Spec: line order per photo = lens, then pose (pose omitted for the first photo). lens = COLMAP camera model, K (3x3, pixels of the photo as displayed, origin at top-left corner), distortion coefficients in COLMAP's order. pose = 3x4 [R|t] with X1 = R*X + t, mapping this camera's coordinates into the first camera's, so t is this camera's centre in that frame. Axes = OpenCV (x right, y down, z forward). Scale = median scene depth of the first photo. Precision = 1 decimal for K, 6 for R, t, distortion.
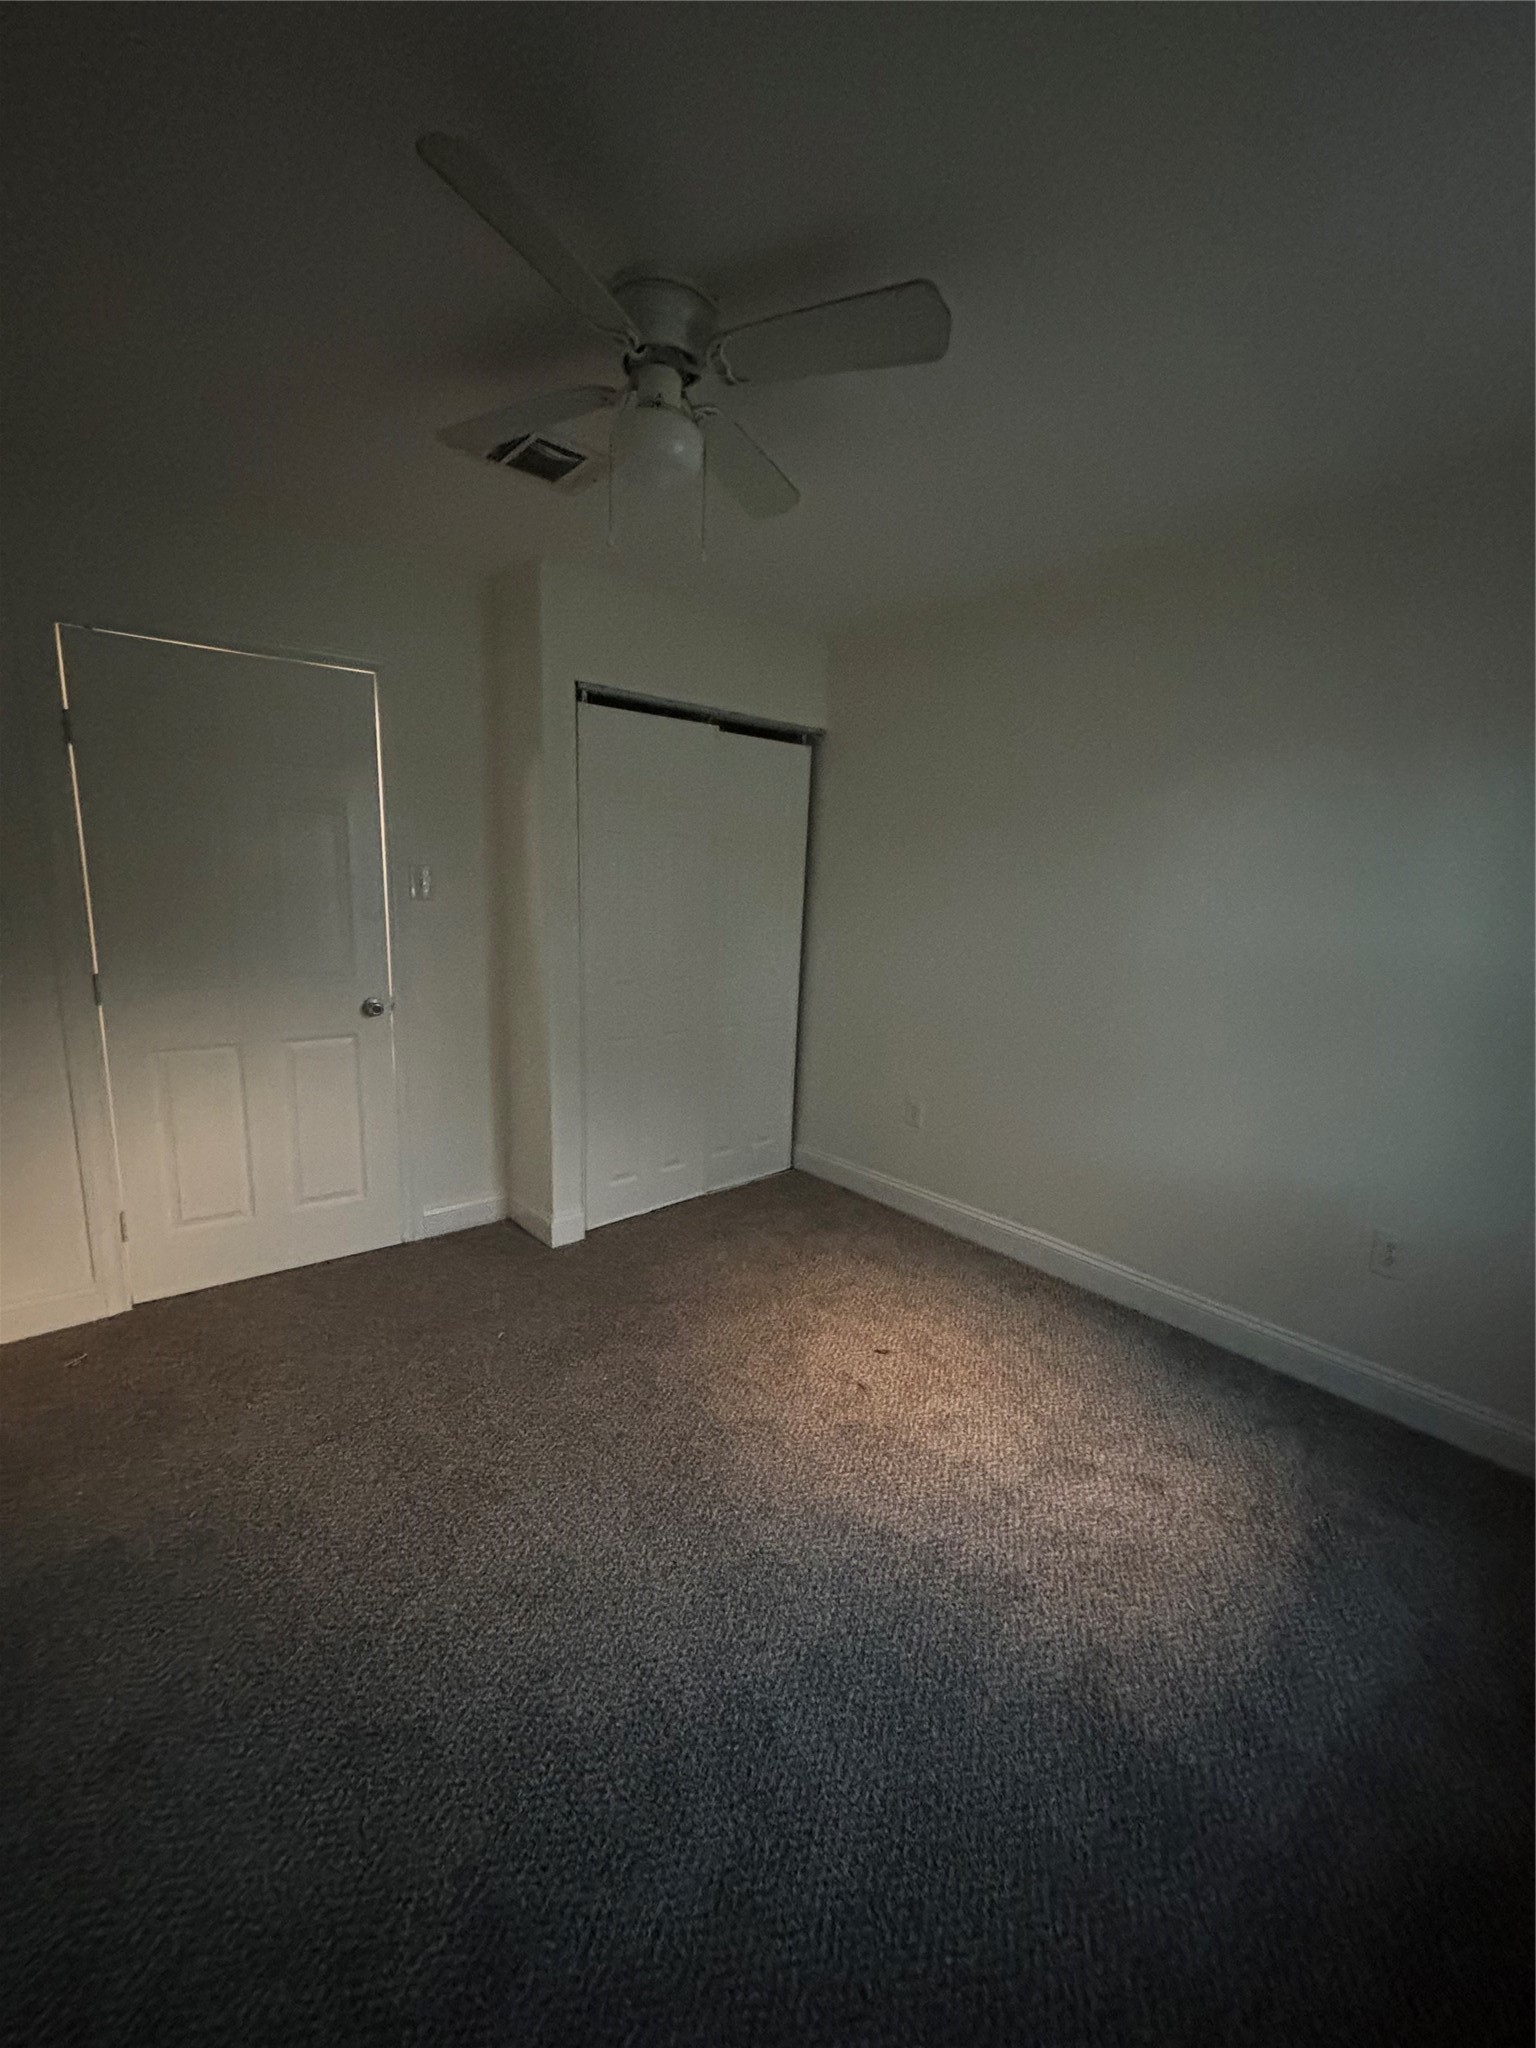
lens RADIAL K [[830.4, 0, 768.0], [0, 830.4, 1024.0], [0, 0, 1]] dist [-0.001942, 0.003090]
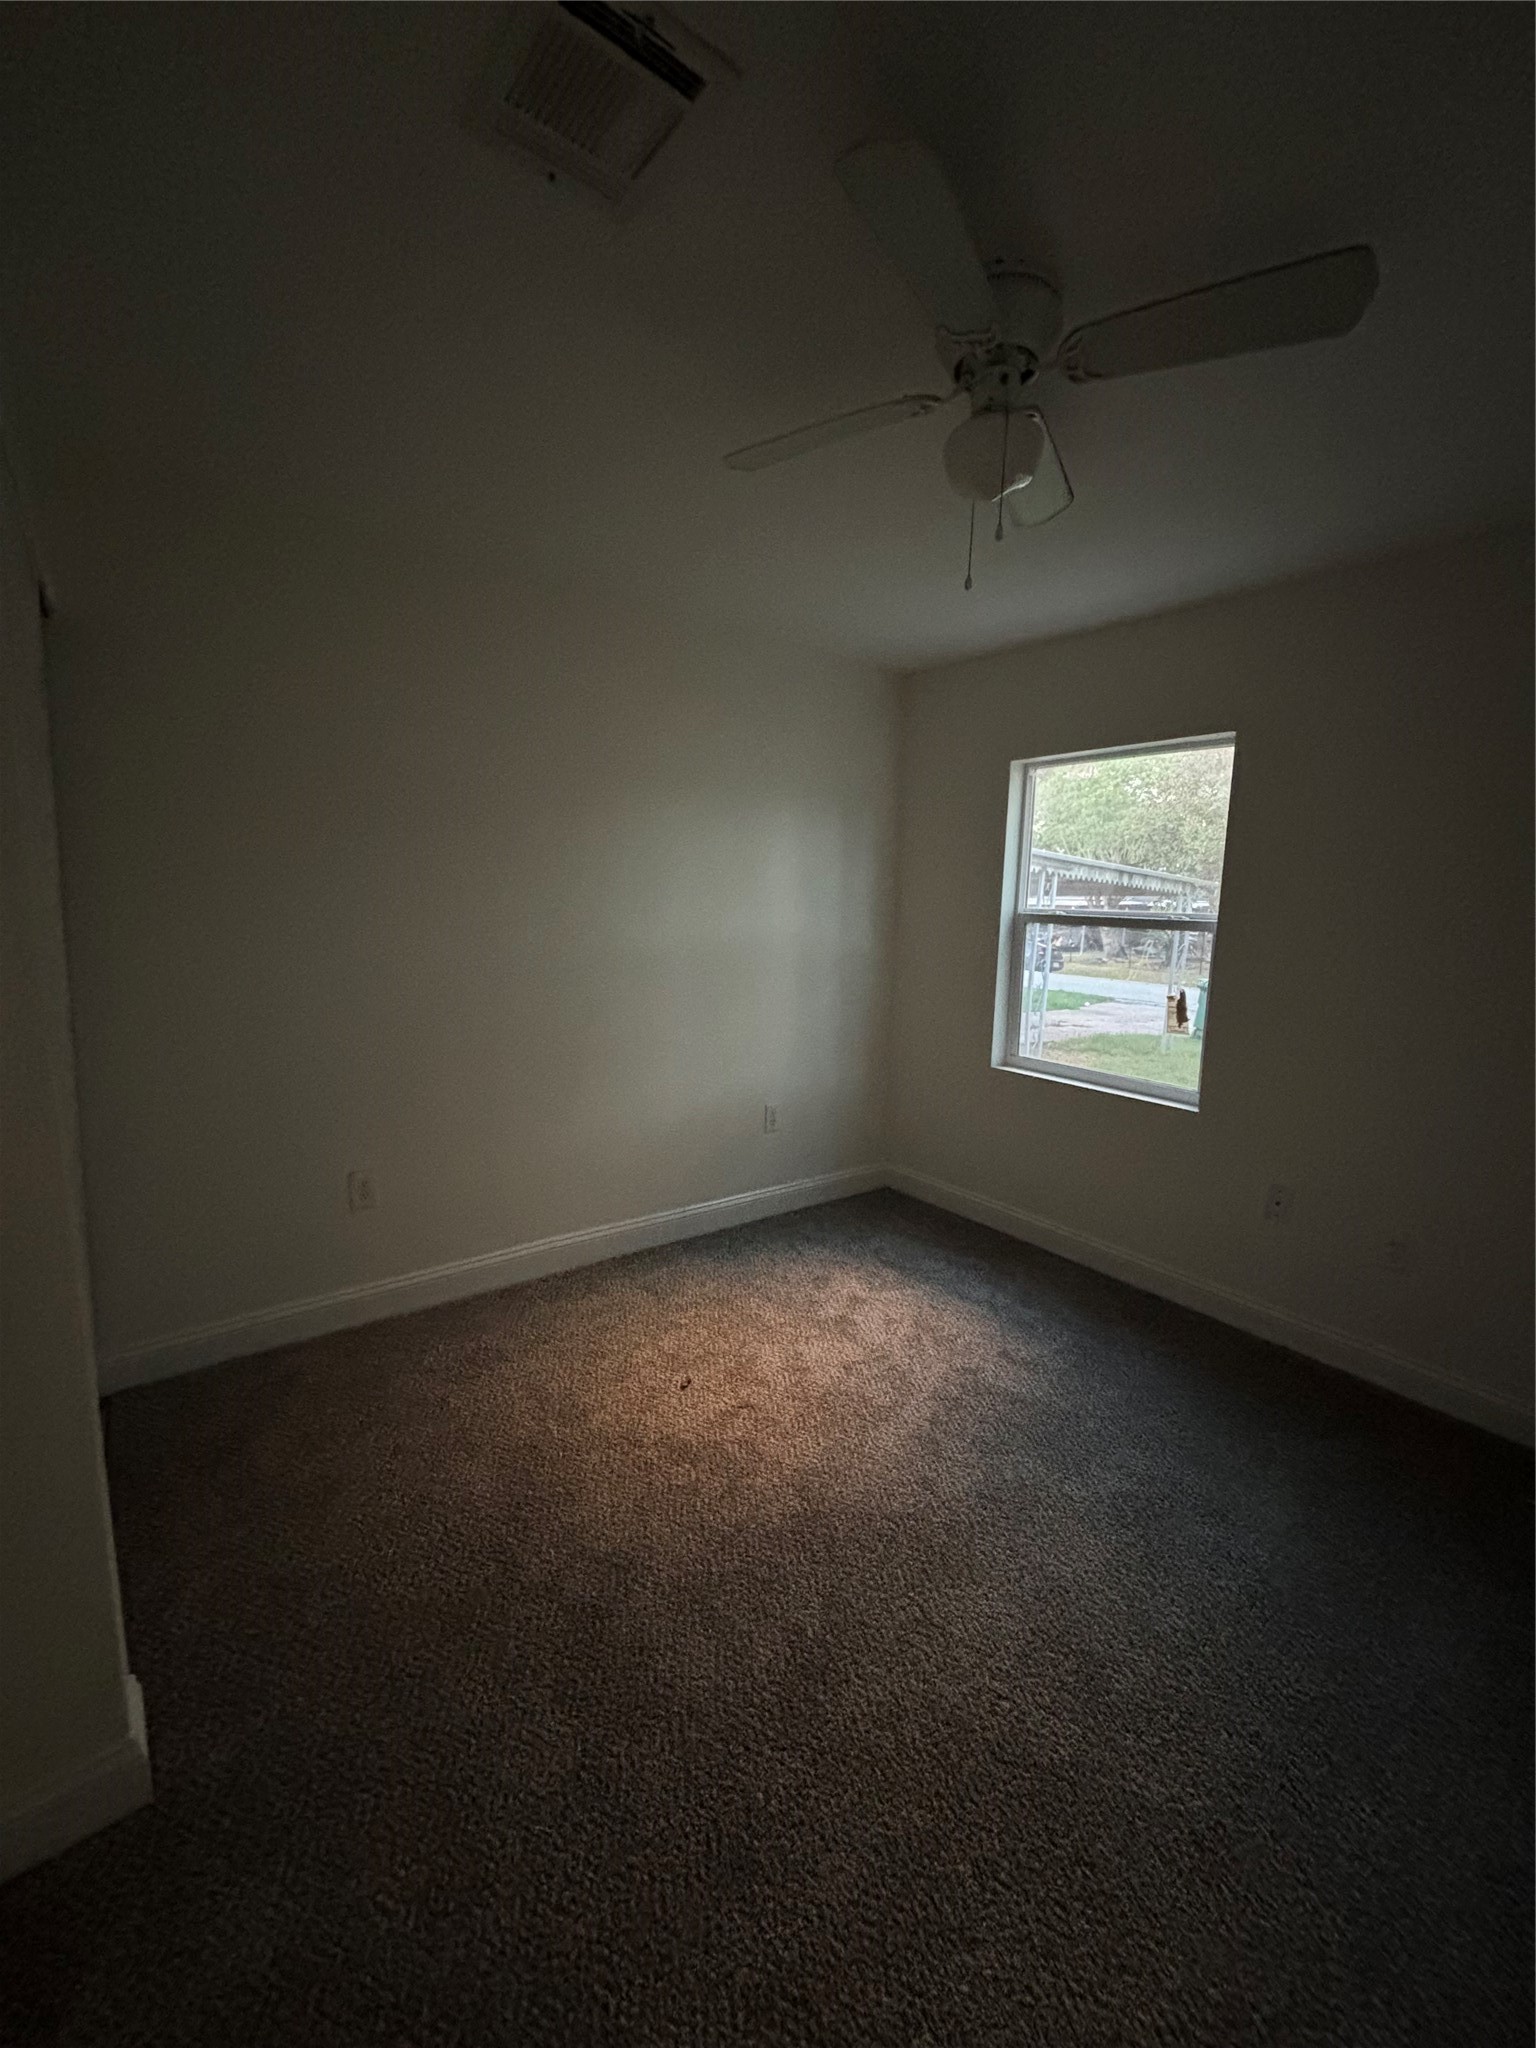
lens RADIAL K [[830.4, 0, 768.0], [0, 830.4, 1024.0], [0, 0, 1]] dist [-0.001942, 0.003090]
pose [[0.075432, -0.206662, 0.975500, -0.767334], [0.151749, 0.969272, 0.193609, -0.206408], [-0.985537, 0.133427, 0.104475, 0.789316]]
